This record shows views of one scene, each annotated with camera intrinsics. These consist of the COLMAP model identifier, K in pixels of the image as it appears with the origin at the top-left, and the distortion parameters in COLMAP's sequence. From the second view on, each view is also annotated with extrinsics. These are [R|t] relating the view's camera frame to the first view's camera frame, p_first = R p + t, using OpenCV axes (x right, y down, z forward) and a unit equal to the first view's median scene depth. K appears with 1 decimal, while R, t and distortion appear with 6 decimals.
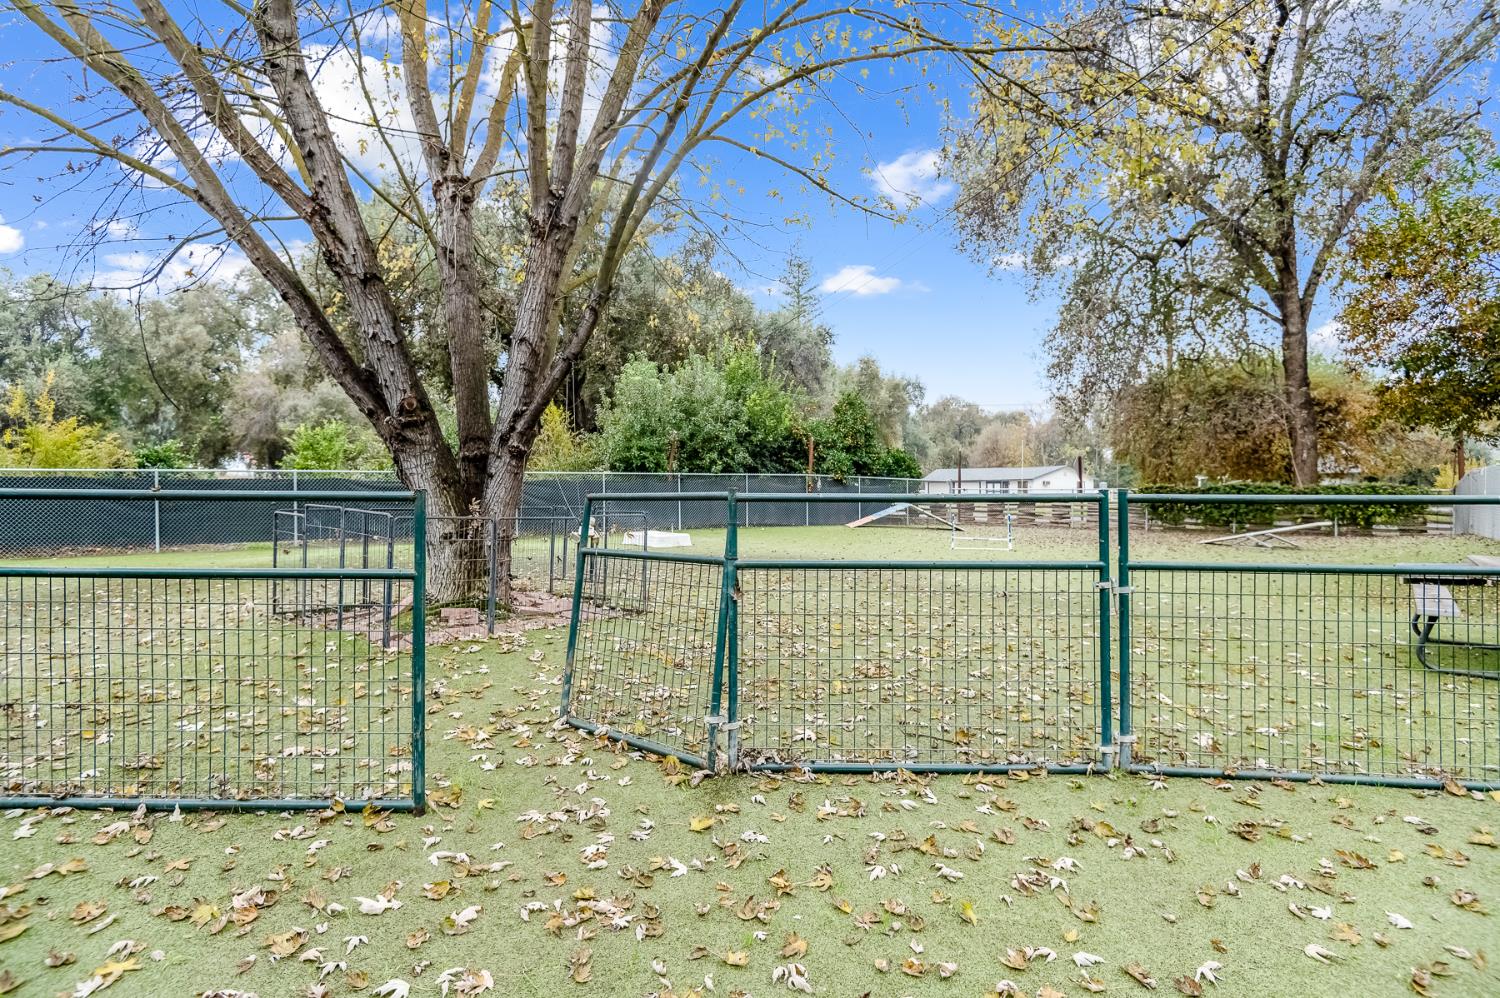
lens RADIAL K [[696.1, 0, 751.4], [0, 696.1, 494.9], [0, 0, 1]] dist [-0.015117, -0.003940]
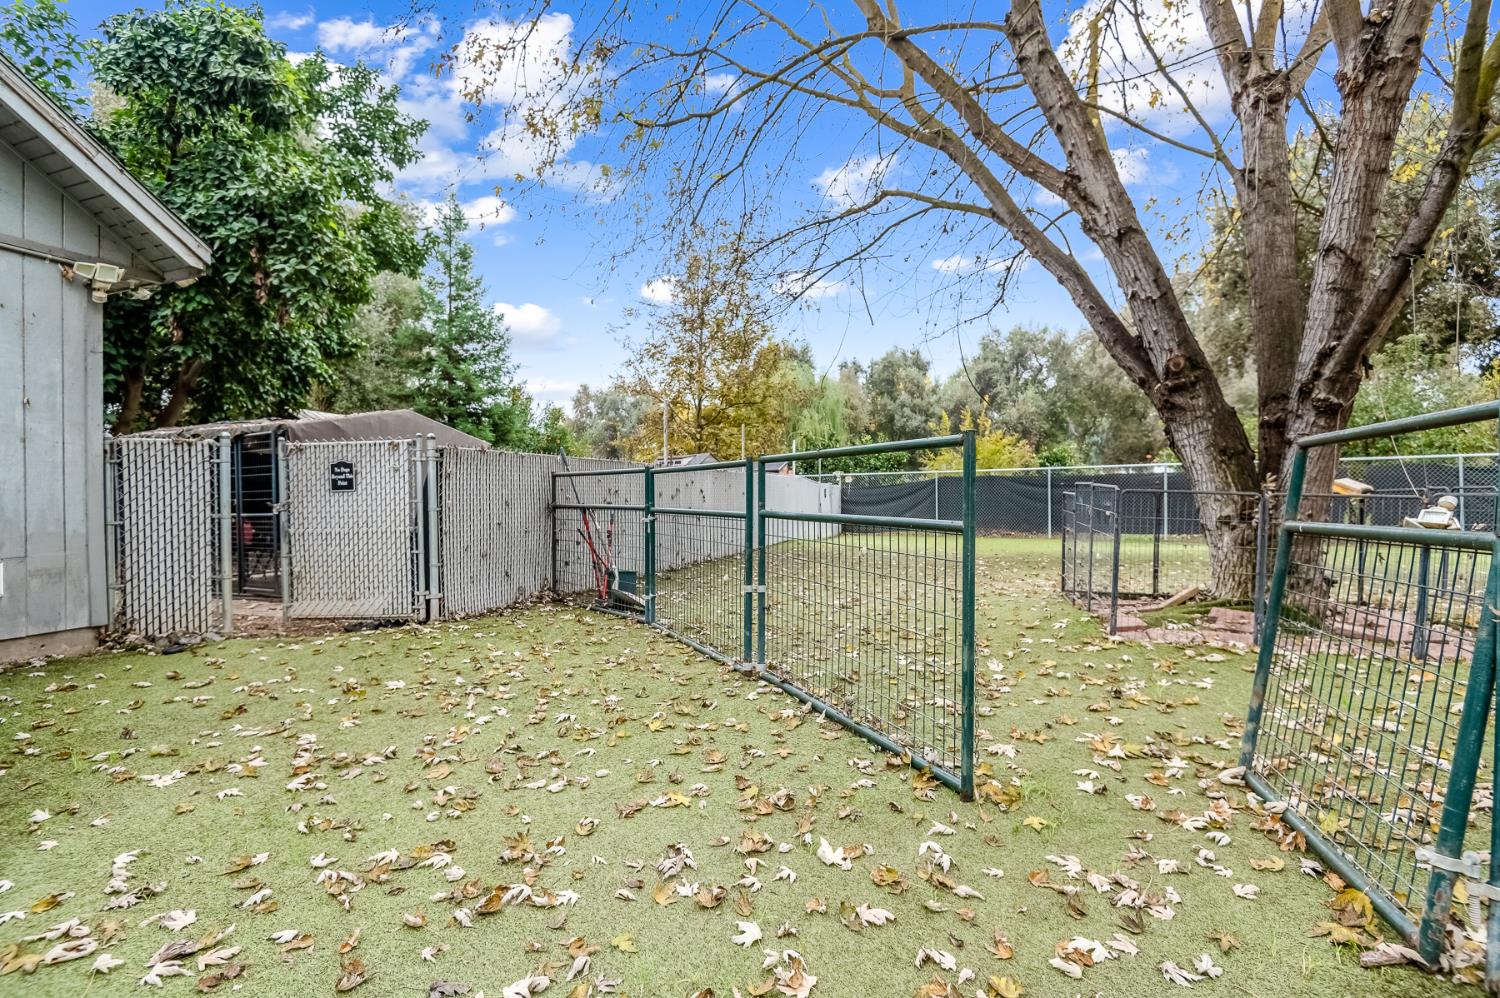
lens RADIAL K [[696.1, 0, 751.9], [0, 696.1, 496.4], [0, 0, 1]] dist [-0.015117, -0.003940]
pose [[0.373116, 0.000354, -0.927784, 0.108289], [-0.003814, 0.999992, -0.001152, 0.036352], [0.927777, 0.003968, 0.373115, 0.192537]]
